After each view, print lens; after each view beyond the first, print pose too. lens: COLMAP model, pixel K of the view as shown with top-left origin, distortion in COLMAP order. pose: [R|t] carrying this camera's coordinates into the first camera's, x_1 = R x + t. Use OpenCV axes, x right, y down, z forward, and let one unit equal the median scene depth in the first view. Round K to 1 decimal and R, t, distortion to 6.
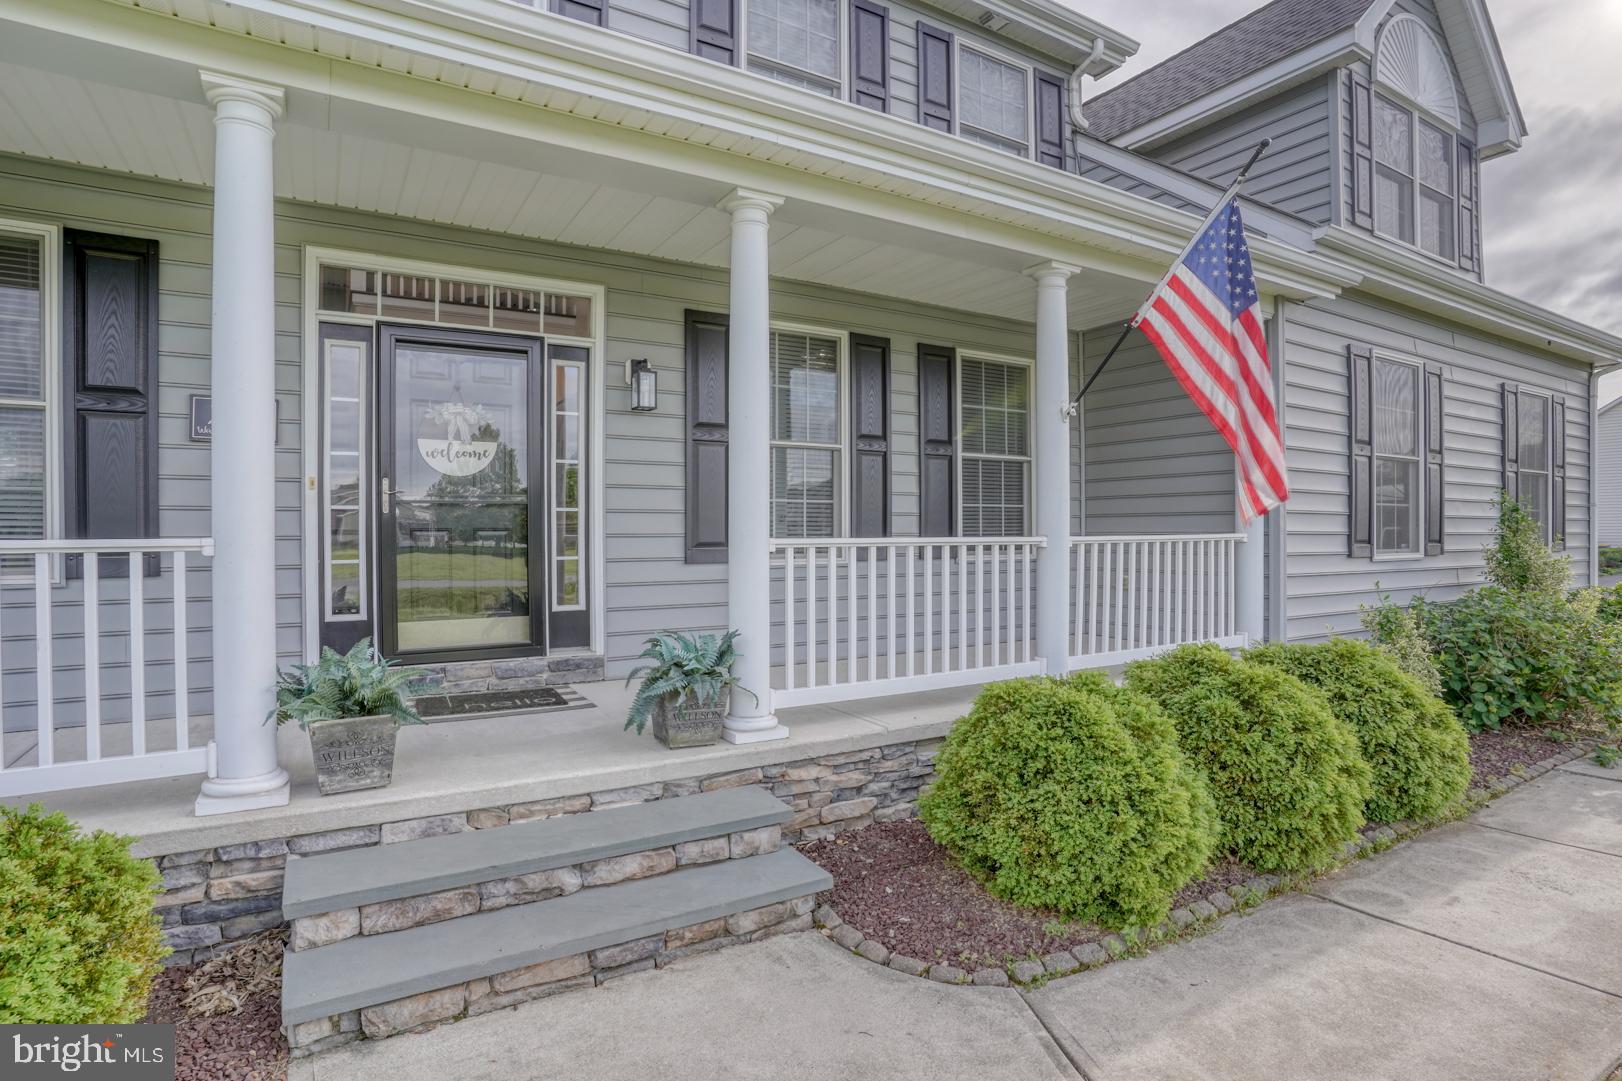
lens RADIAL K [[796.2, 0, 842.0], [0, 796.2, 539.0], [0, 0, 1]] dist [-0.079162, 0.041159]
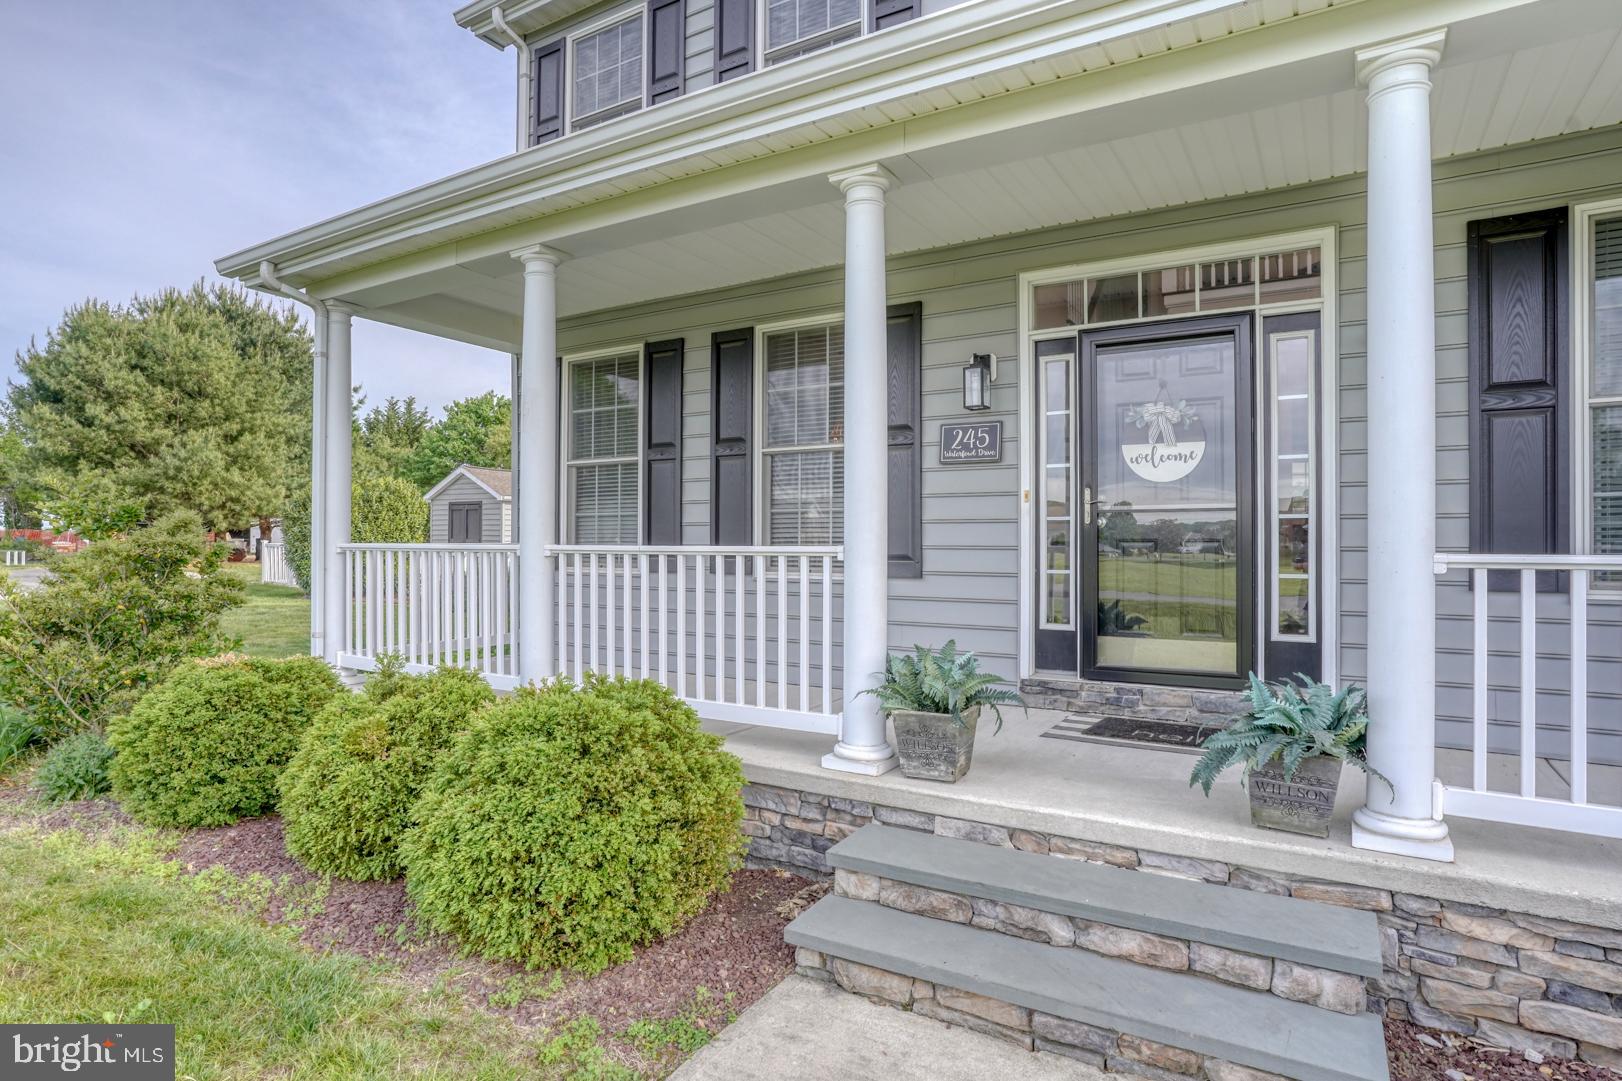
lens RADIAL K [[906.4, 0, 807.4], [0, 906.4, 536.6], [0, 0, 1]] dist [-0.051571, 0.036454]
pose [[0.475193, -0.002916, -0.879877, 0.385851], [-0.011614, 0.999887, -0.009586, -0.002880], [0.879805, 0.014774, 0.475105, 0.225214]]
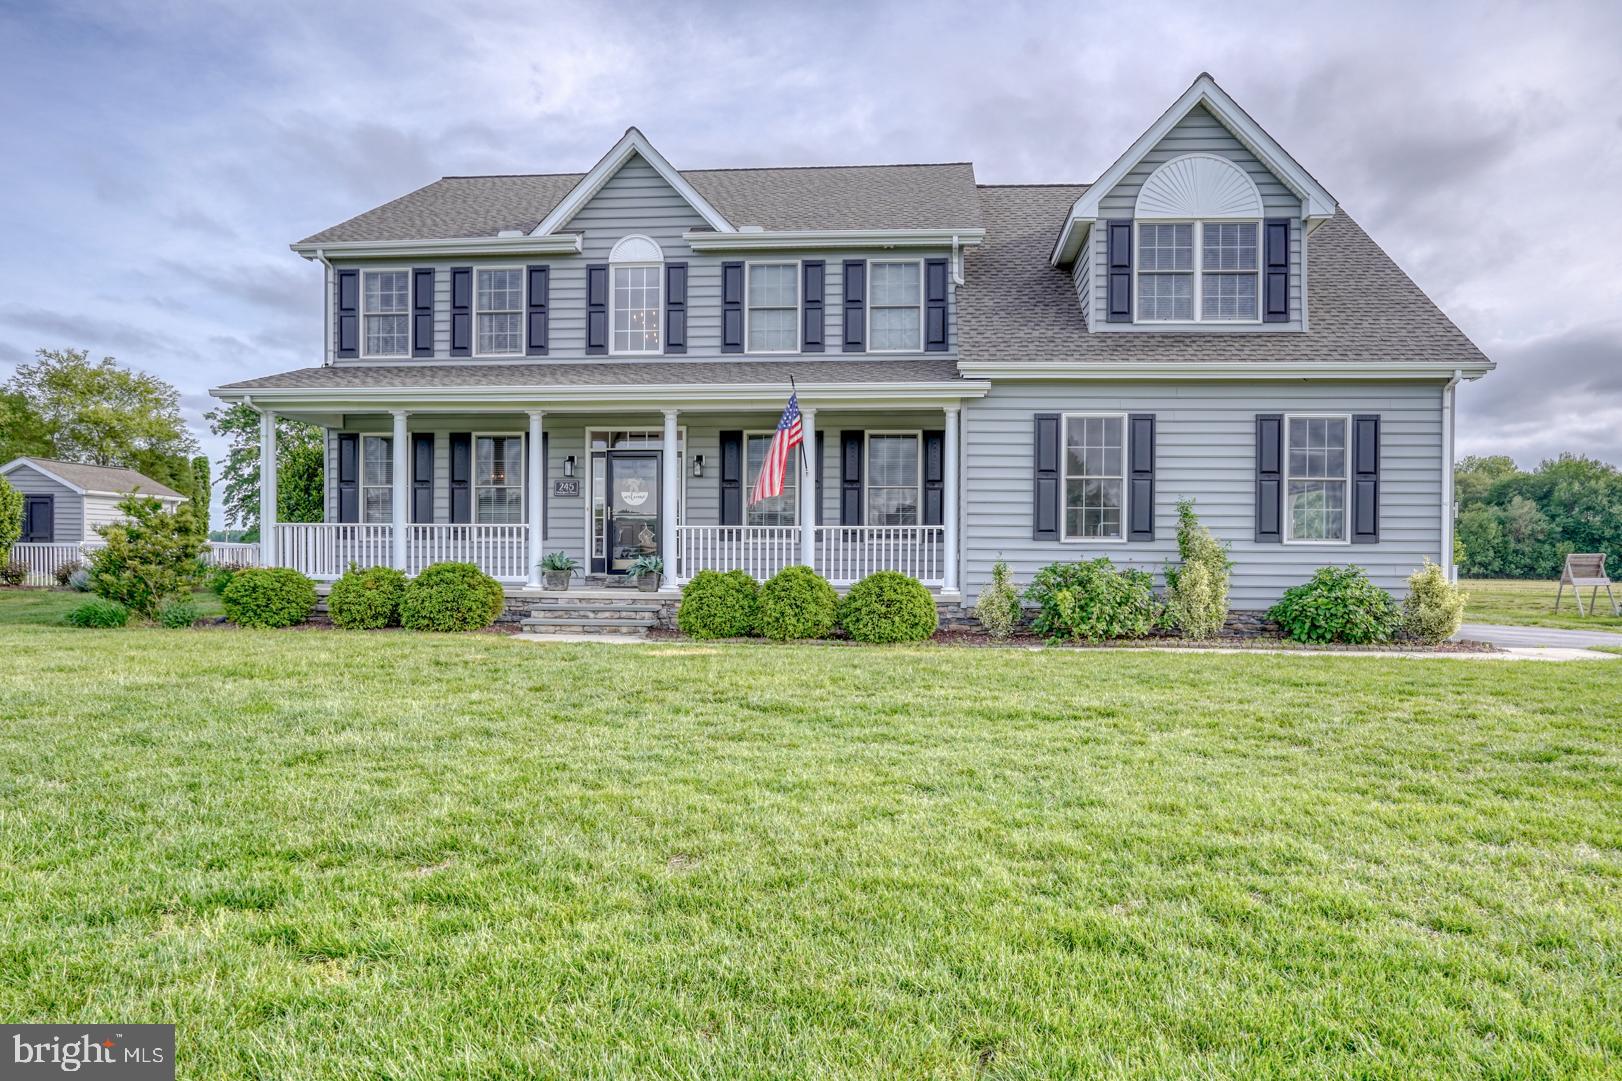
lens RADIAL K [[732.8, 0, 767.7], [0, 732.8, 547.2], [0, 0, 1]] dist [-0.002861, -0.000531]
pose [[0.815566, 0.010956, -0.578560, 2.142189], [-0.012540, 0.999921, 0.001258, 0.086662], [0.578528, 0.006229, 0.815639, -1.240978]]
